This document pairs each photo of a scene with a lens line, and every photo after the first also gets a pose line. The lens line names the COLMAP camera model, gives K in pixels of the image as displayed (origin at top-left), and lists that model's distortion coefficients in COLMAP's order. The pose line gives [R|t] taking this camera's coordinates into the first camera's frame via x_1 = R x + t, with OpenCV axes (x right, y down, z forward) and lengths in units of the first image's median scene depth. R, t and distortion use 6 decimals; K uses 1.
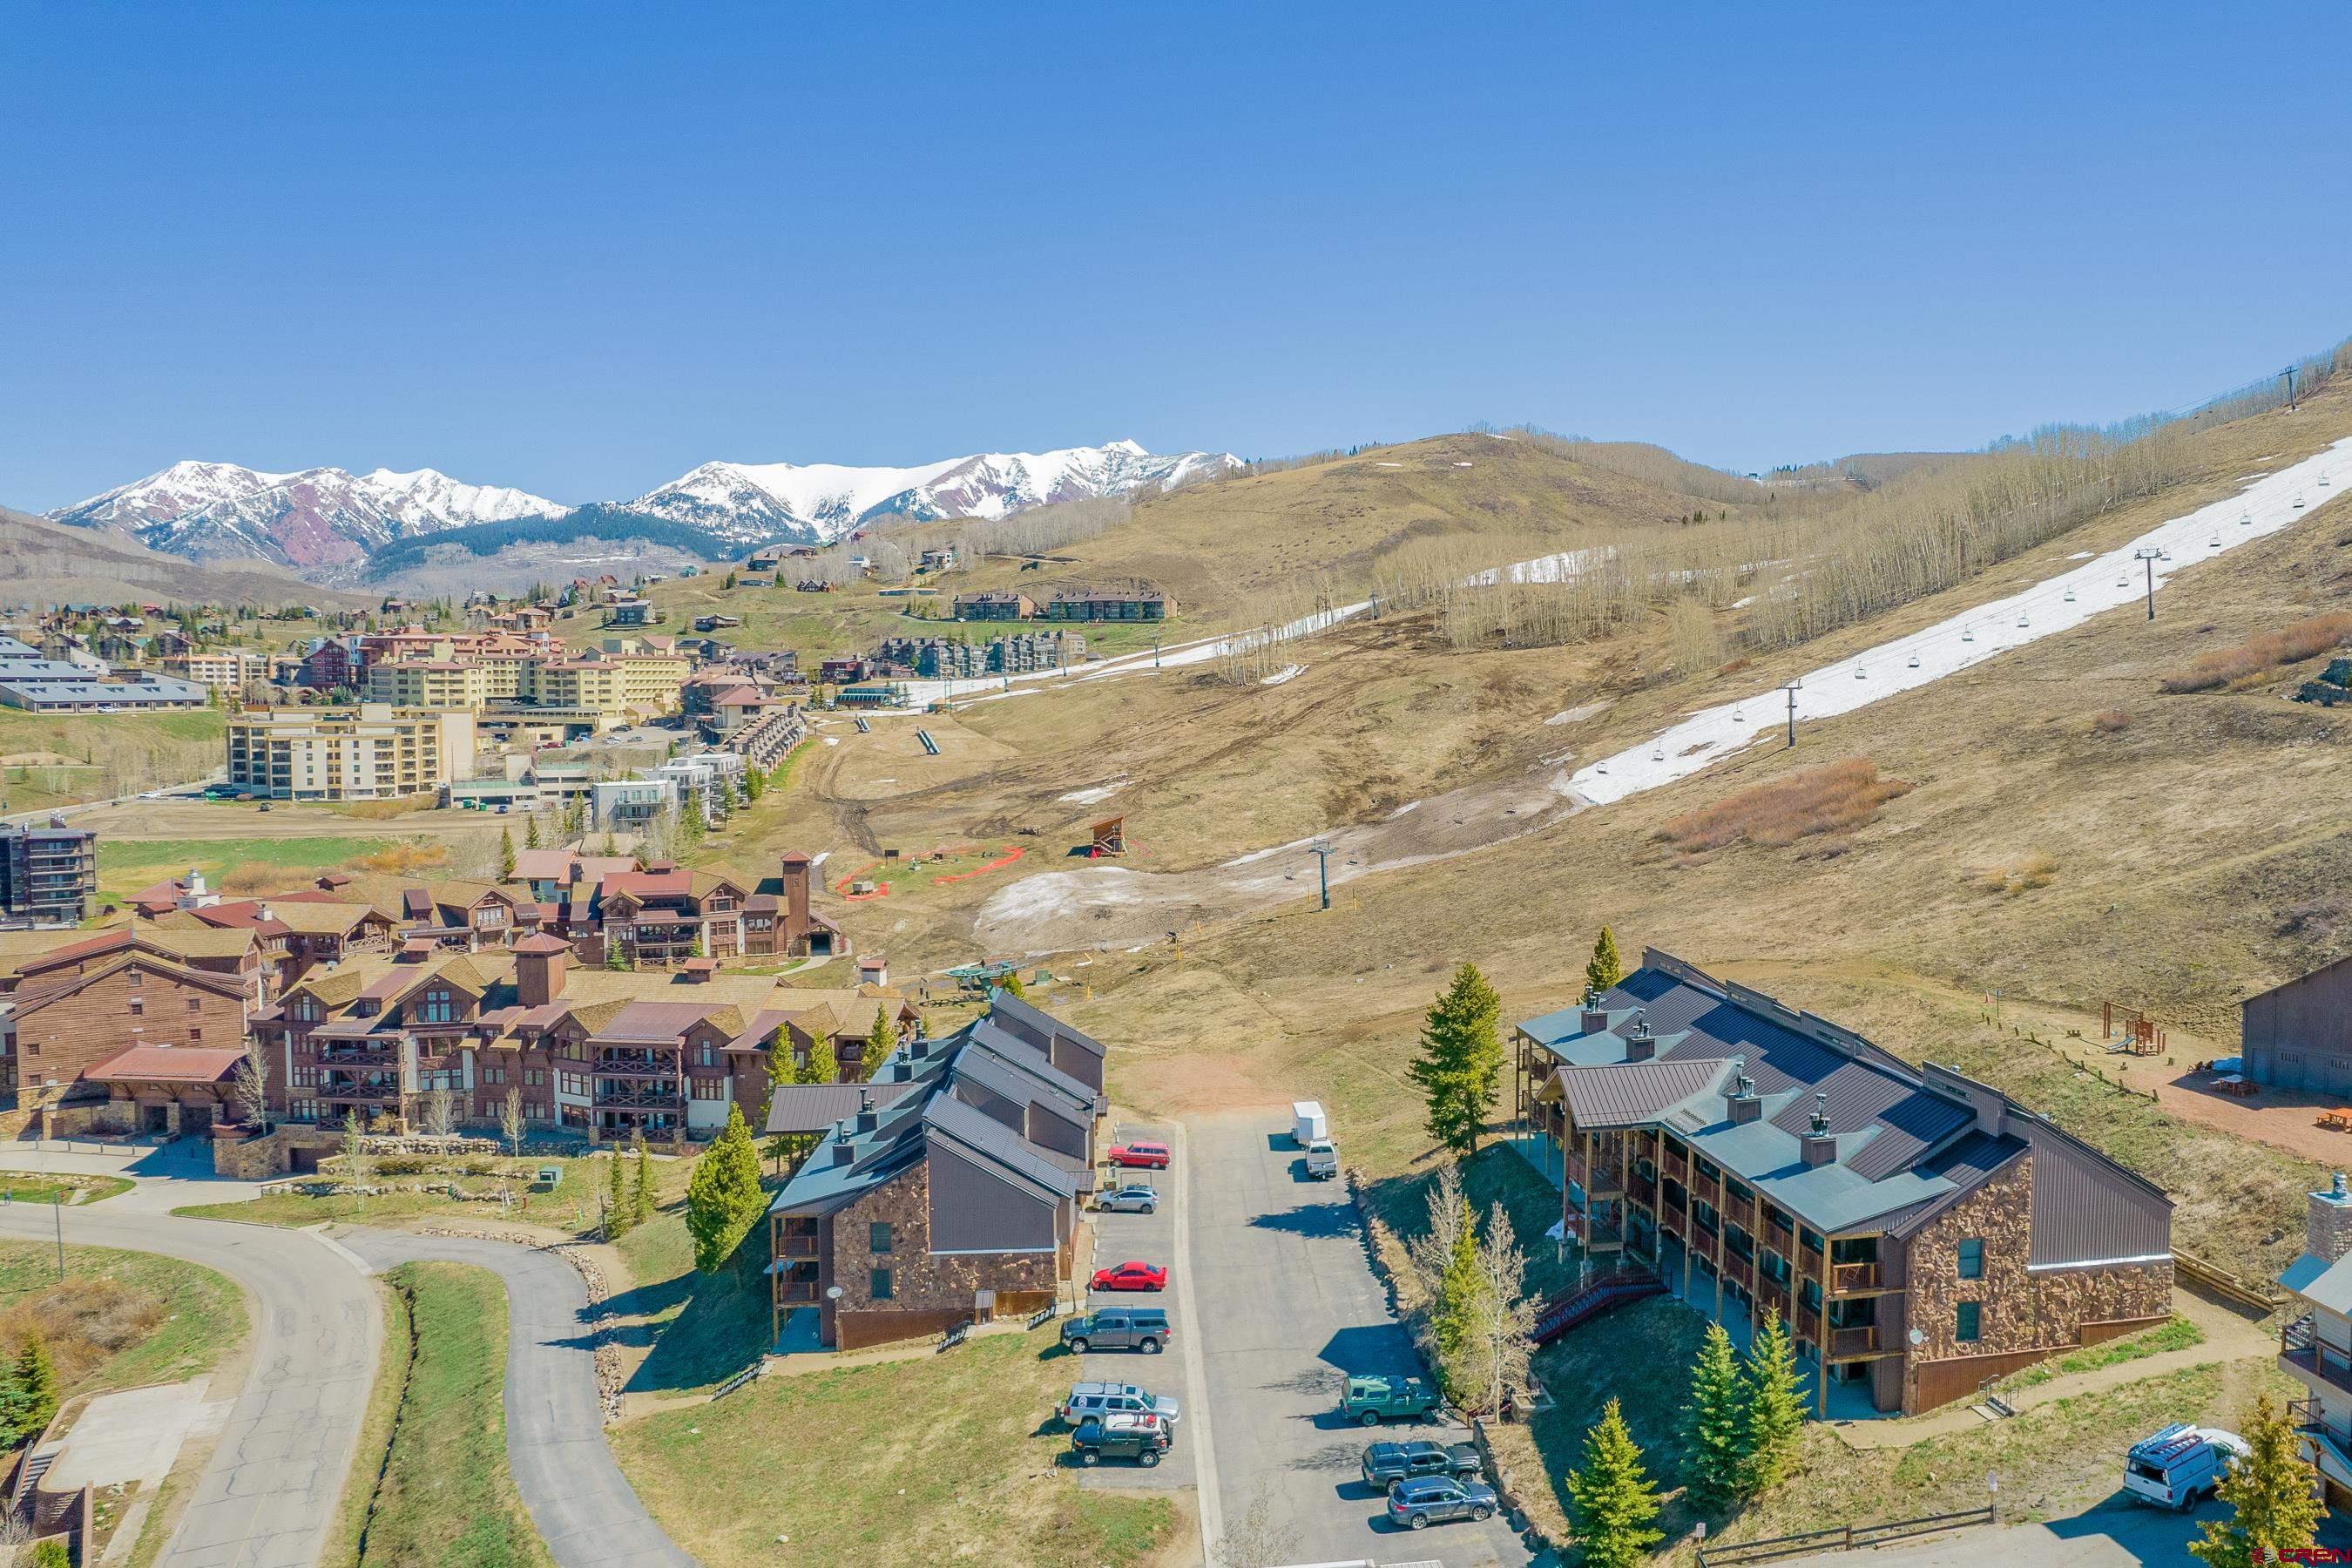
lens RADIAL K [[1801.8, 0, 1394.5], [0, 1801.8, 793.5], [0, 0, 1]] dist [-0.051001, 0.009424]
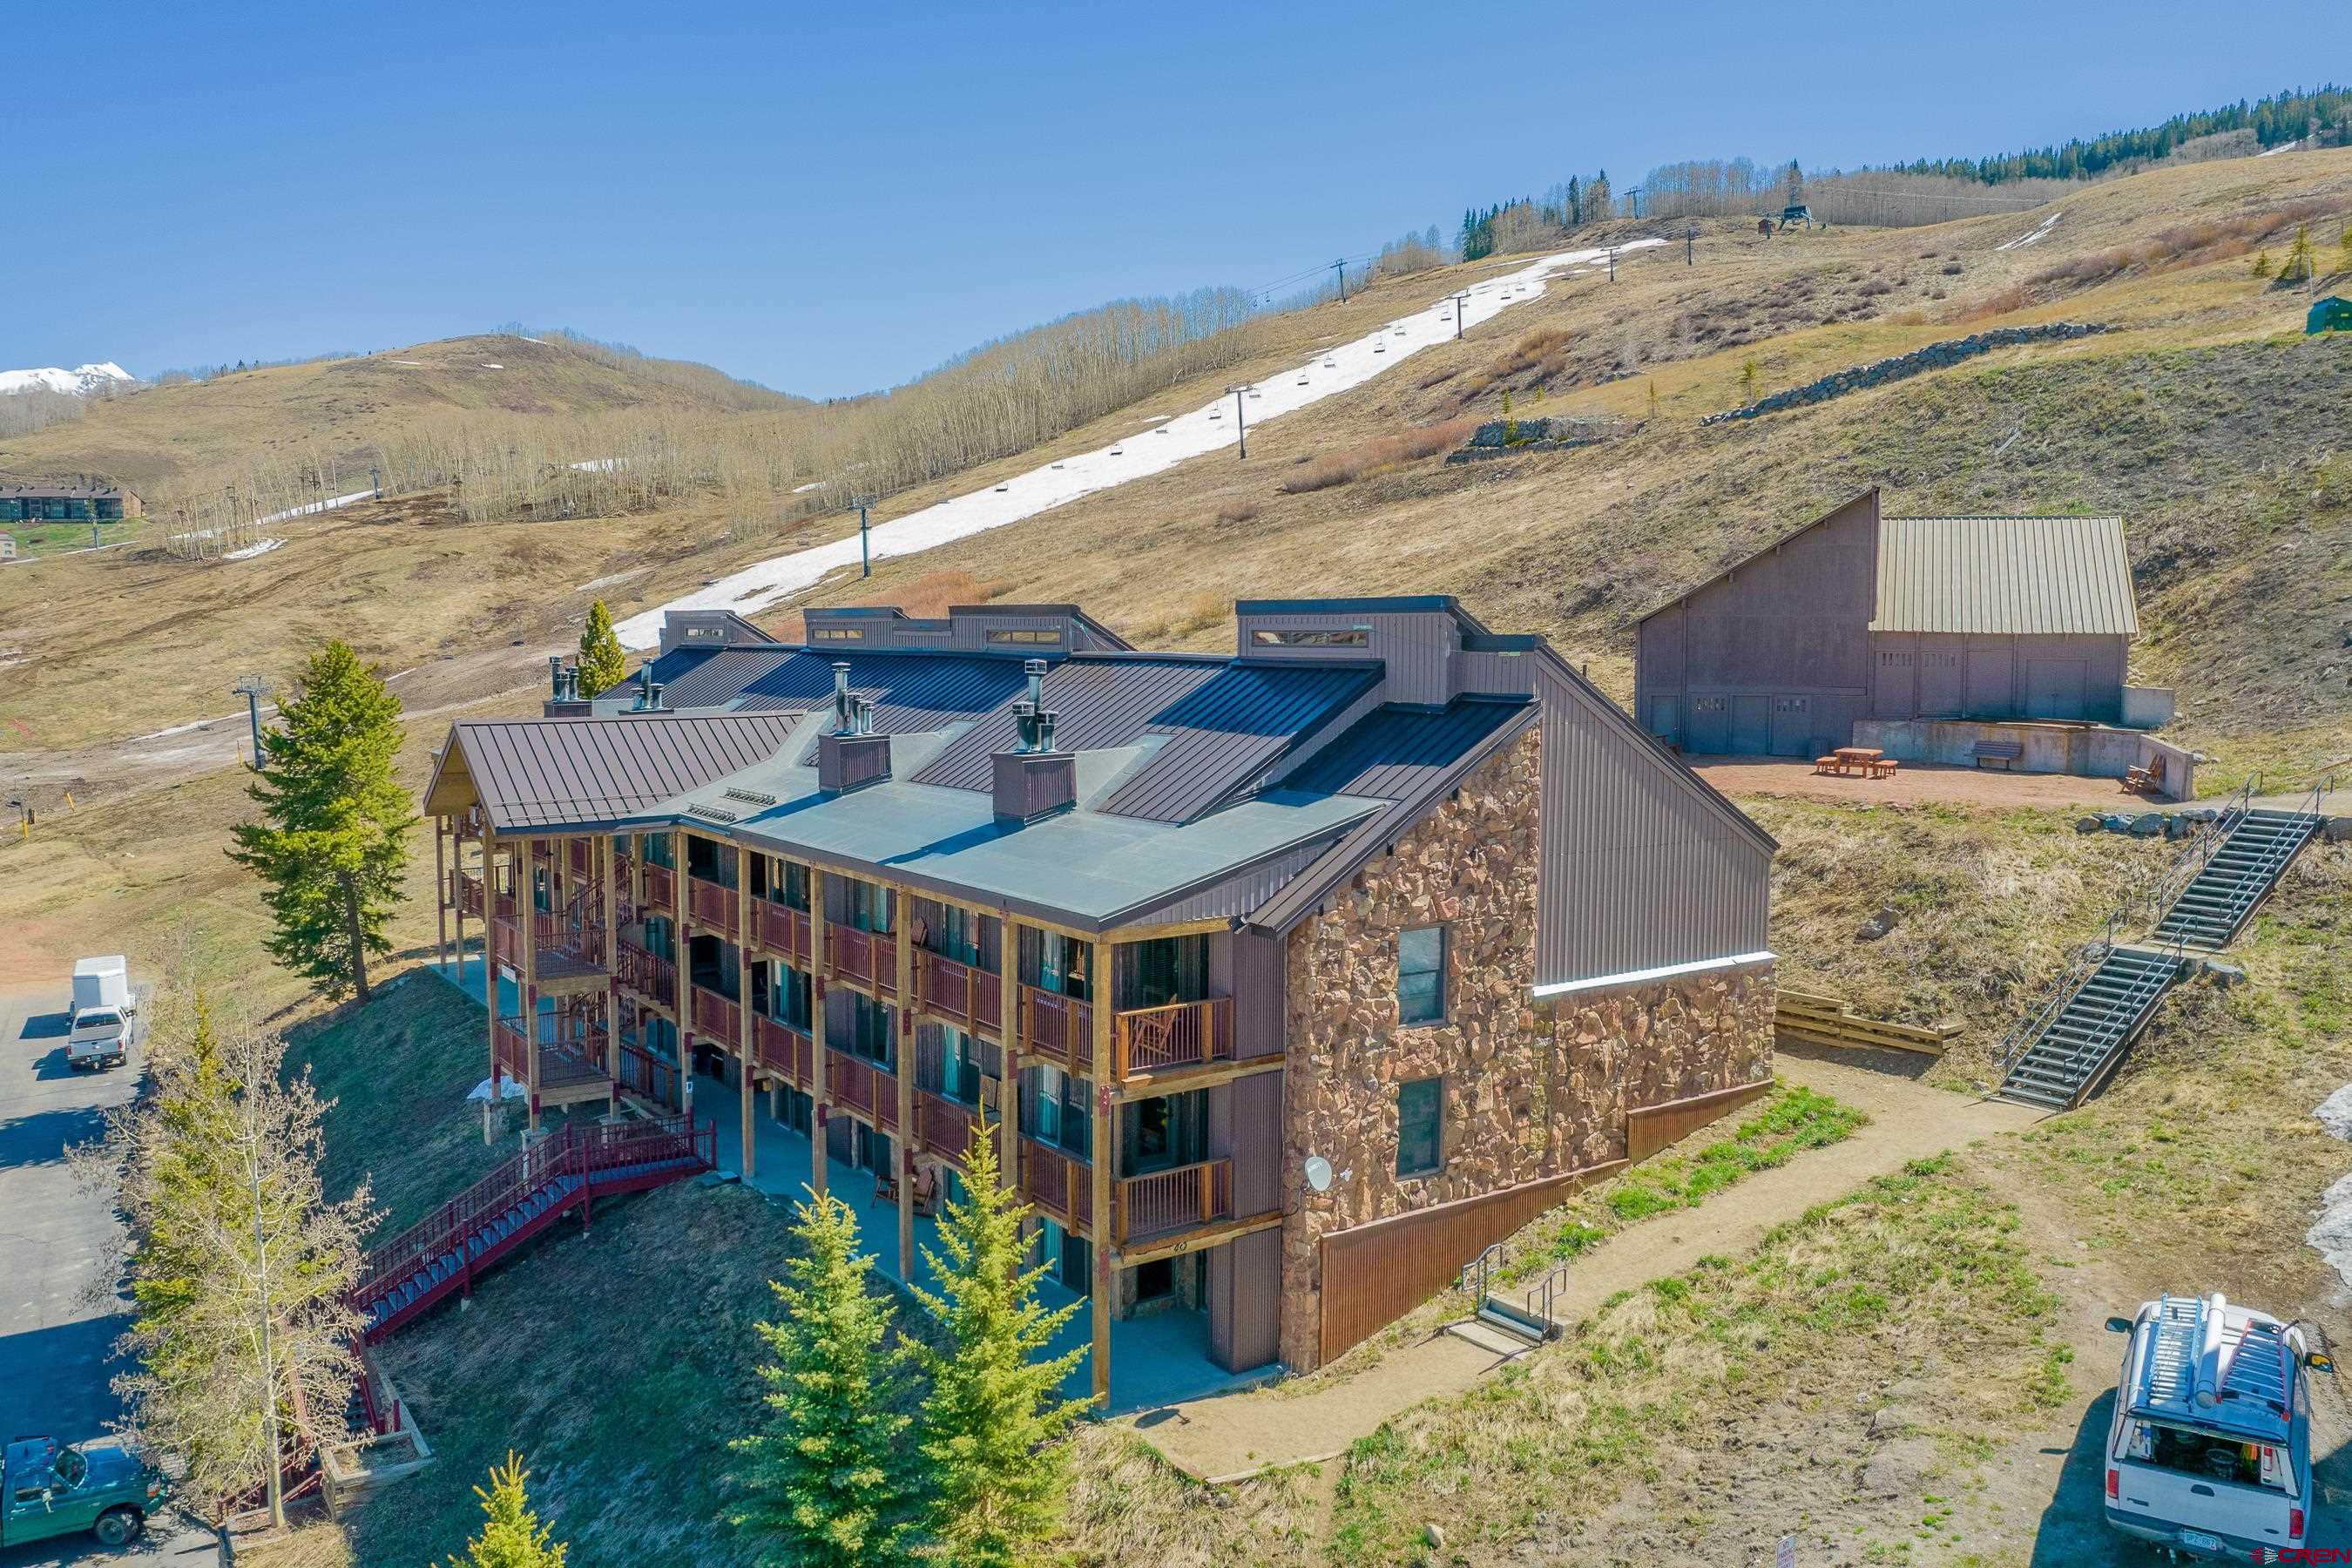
lens RADIAL K [[1775.9, 0, 1096.3], [0, 1775.9, 793.3], [0, 0, 1]] dist [-0.058045, 0.028427]
pose [[0.938166, -0.038507, 0.344036, 0.051964], [0.031286, 0.999159, 0.026517, 0.095811], [-0.344768, -0.014114, 0.938582, 0.299396]]
